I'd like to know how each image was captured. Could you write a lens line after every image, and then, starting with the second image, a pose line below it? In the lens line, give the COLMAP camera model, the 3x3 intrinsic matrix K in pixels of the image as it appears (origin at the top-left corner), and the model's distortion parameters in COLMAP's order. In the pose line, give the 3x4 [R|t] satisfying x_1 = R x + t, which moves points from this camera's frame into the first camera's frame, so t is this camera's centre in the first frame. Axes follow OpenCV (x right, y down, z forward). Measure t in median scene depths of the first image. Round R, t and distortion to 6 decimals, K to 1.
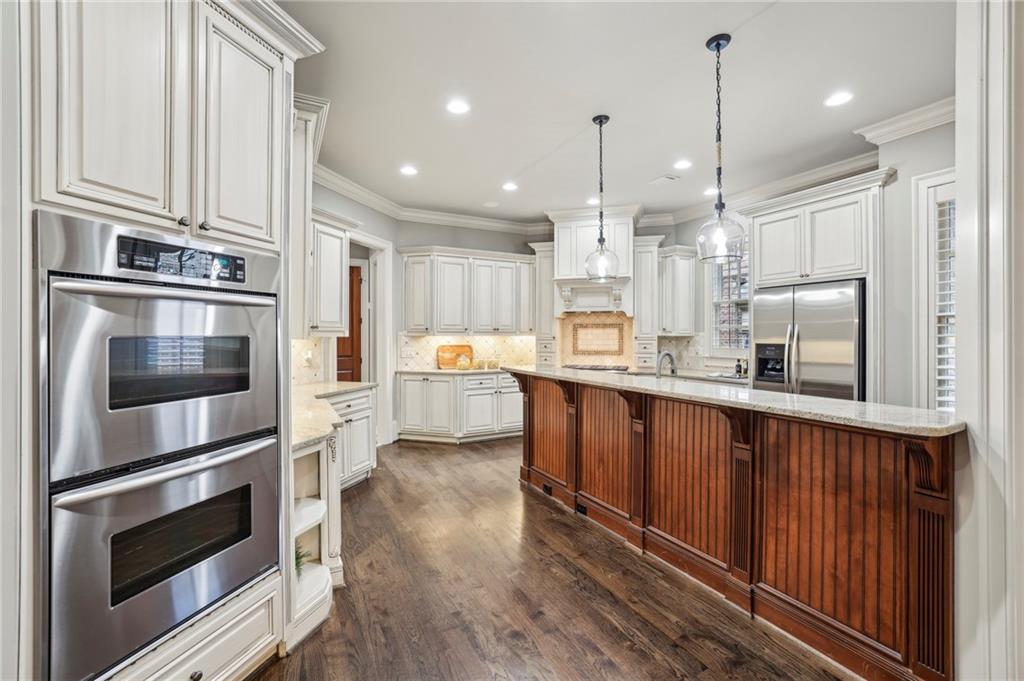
lens RADIAL K [[435.6, 0, 511.9], [0, 435.6, 331.1], [0, 0, 1]] dist [-0.008324, 0.000185]
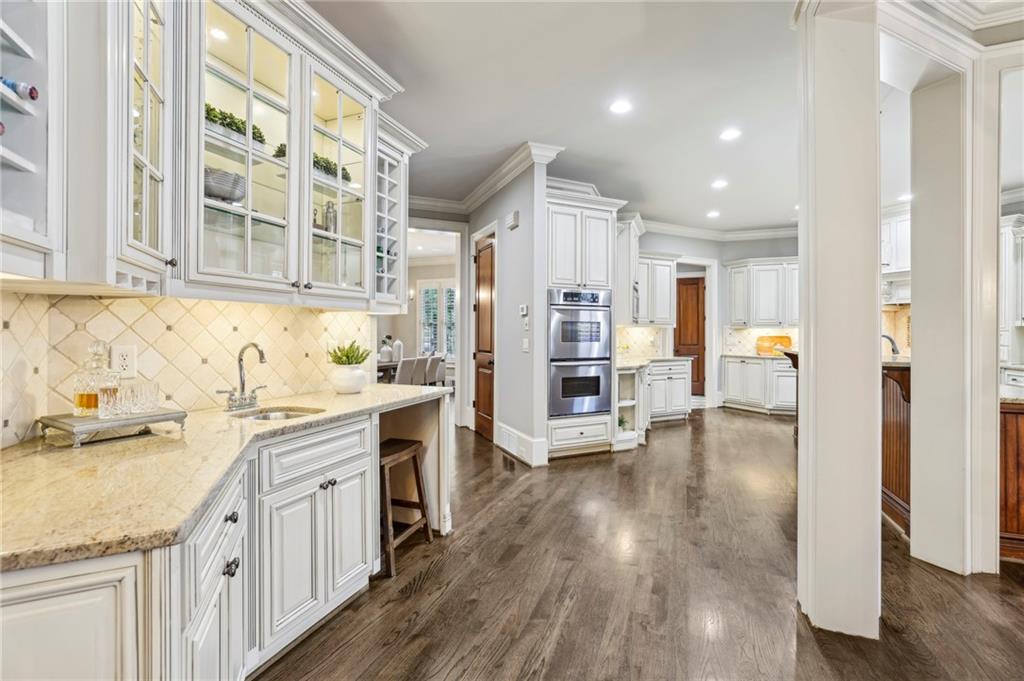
lens RADIAL K [[435.6, 0, 511.9], [0, 435.6, 331.1], [0, 0, 1]] dist [-0.008324, 0.000185]
pose [[0.646605, -0.002719, -0.762820, 0.353722], [0.001071, 0.999996, -0.002657, 0.023064], [0.762824, 0.000902, 0.646606, -0.374481]]
